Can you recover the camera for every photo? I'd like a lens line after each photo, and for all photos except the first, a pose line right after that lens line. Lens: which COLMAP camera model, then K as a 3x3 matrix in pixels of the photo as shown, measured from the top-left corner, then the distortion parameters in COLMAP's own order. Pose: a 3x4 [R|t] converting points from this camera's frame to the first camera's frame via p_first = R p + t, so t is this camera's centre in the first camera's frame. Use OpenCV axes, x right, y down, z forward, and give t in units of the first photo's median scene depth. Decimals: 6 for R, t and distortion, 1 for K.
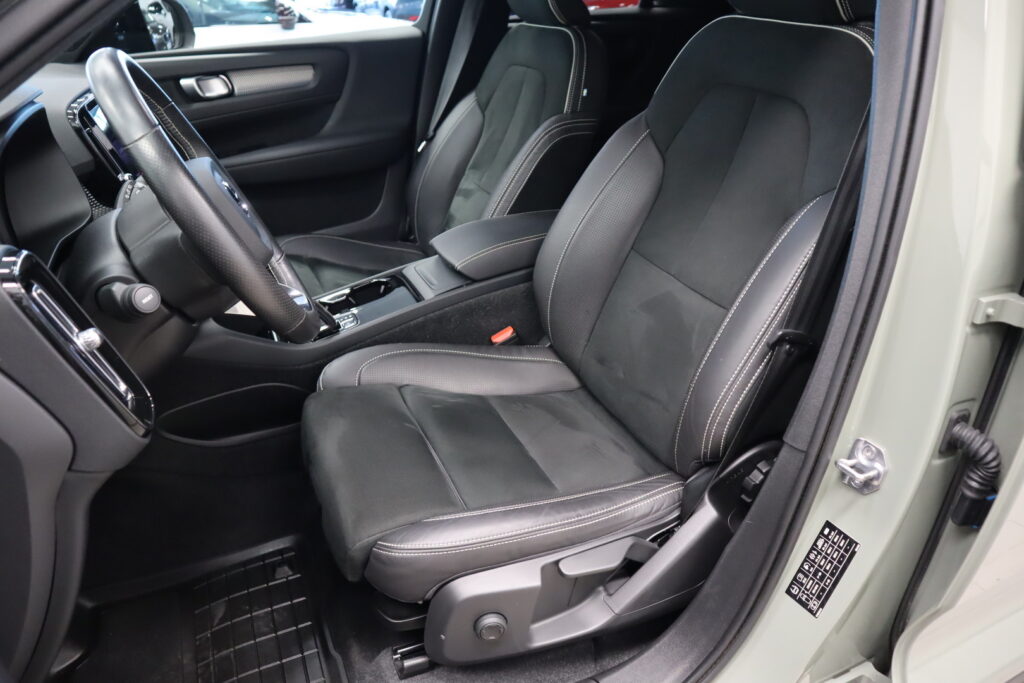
lens RADIAL K [[707.9, 0, 512.0], [0, 707.9, 341.5], [0, 0, 1]] dist [-0.130491, 0.085272]
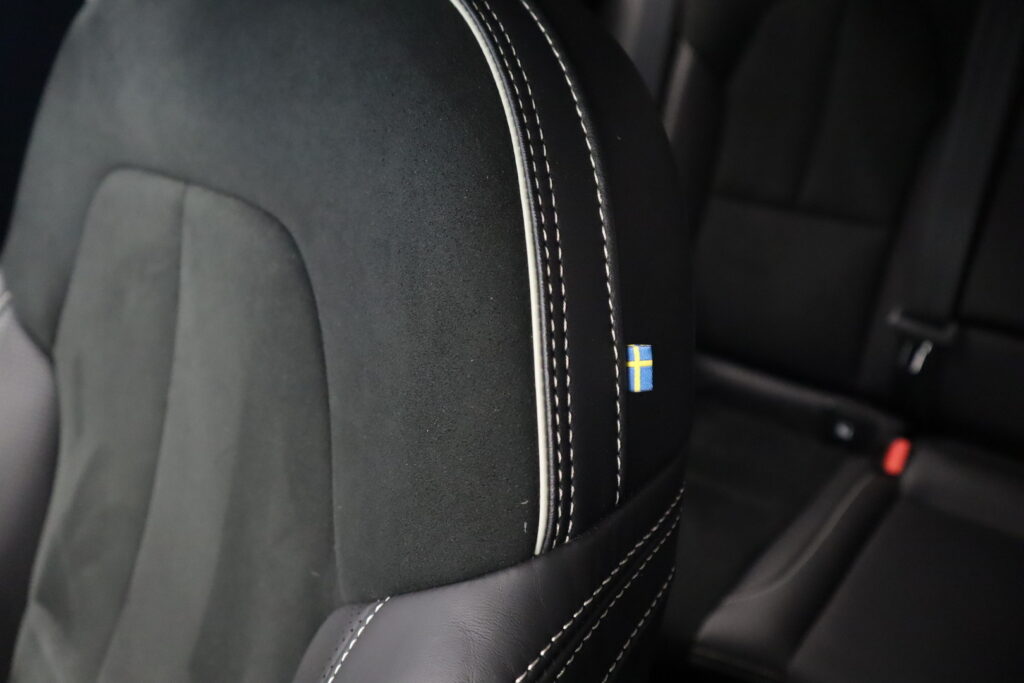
lens RADIAL K [[707.9, 0, 512.0], [0, 707.9, 341.5], [0, 0, 1]] dist [-0.130491, 0.085272]
pose [[0.897300, -0.219740, 0.382841, 0.021701], [0.228944, 0.973191, 0.021987, -0.326955], [-0.377409, 0.067920, 0.923552, 0.765866]]
